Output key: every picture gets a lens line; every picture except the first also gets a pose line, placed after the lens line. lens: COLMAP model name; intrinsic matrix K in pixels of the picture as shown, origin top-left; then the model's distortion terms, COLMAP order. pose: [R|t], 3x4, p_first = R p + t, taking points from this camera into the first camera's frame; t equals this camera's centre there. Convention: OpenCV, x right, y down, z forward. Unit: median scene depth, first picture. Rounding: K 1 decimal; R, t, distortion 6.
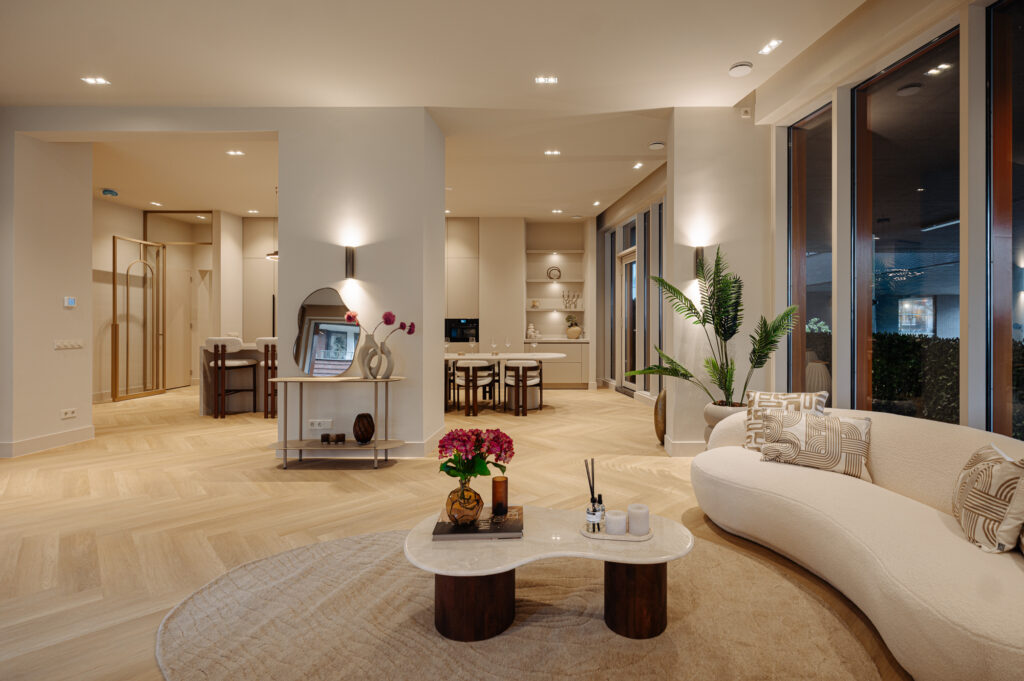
lens RADIAL K [[482.5, 0, 553.8], [0, 482.5, 320.8], [0, 0, 1]] dist [0.001578, 0.000278]
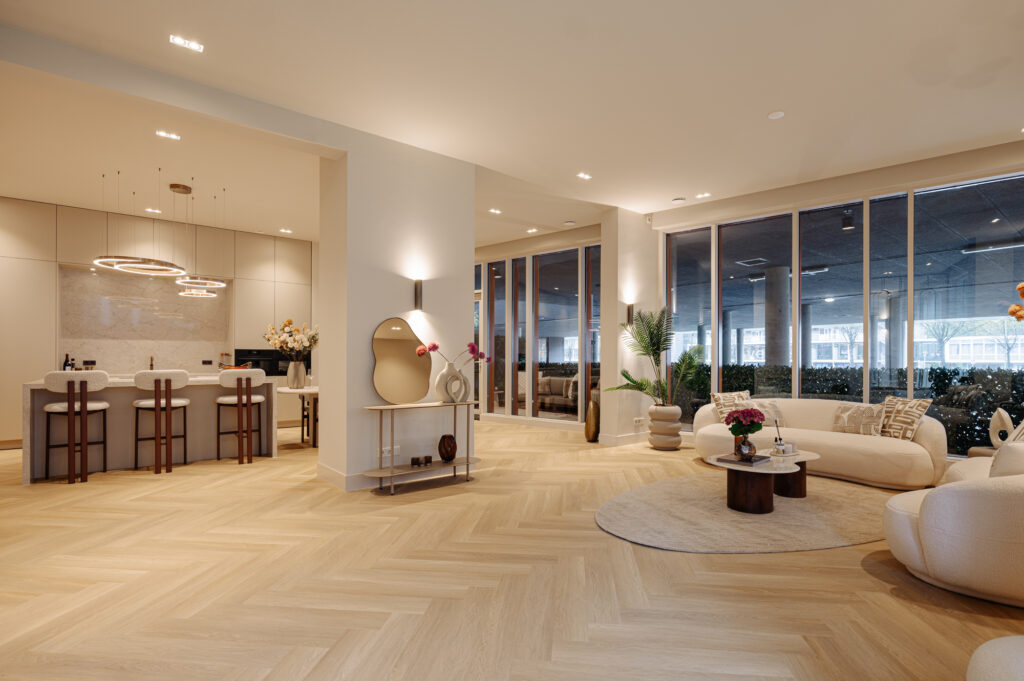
lens RADIAL K [[488.9, 0, 515.1], [0, 488.9, 358.0], [0, 0, 1]] dist [0.000292, 0.000049]
pose [[0.784245, 0.004020, 0.620439, -0.825356], [-0.007059, 0.999972, 0.002445, 0.011151], [-0.620412, -0.006297, 0.784251, 0.027034]]
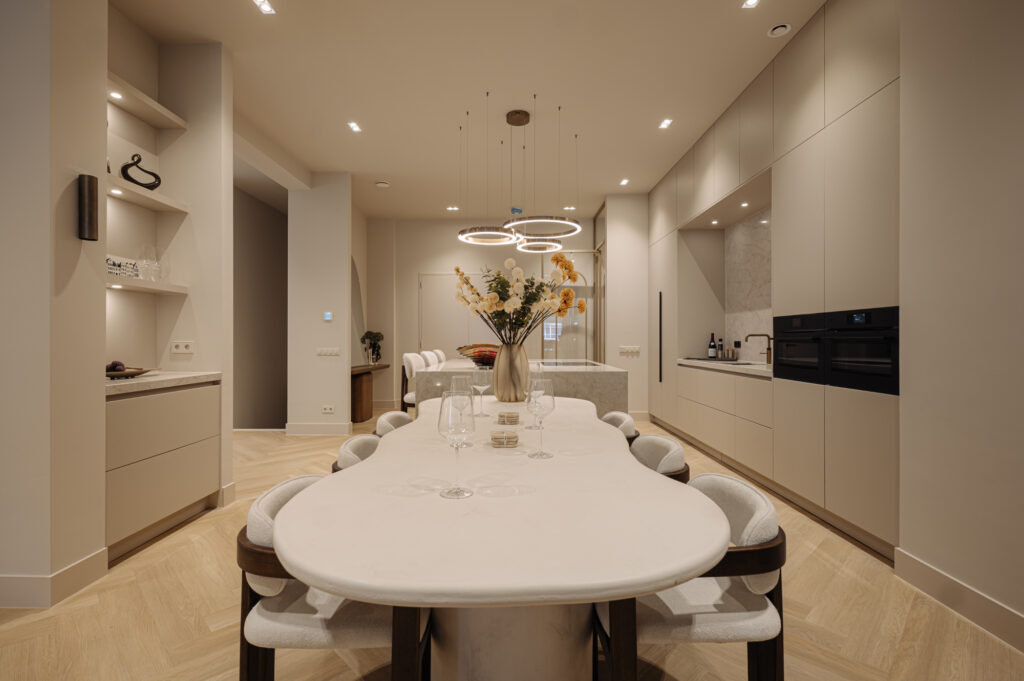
lens RADIAL K [[483.2, 0, 512.0], [0, 483.2, 340.5], [0, 0, 1]] dist [-0.000345, -0.000013]
pose [[0.011322, 0.002476, -0.999933, 0.204067], [0.009179, 0.999955, 0.002580, 0.022362], [0.999894, -0.009208, 0.011299, 1.472863]]
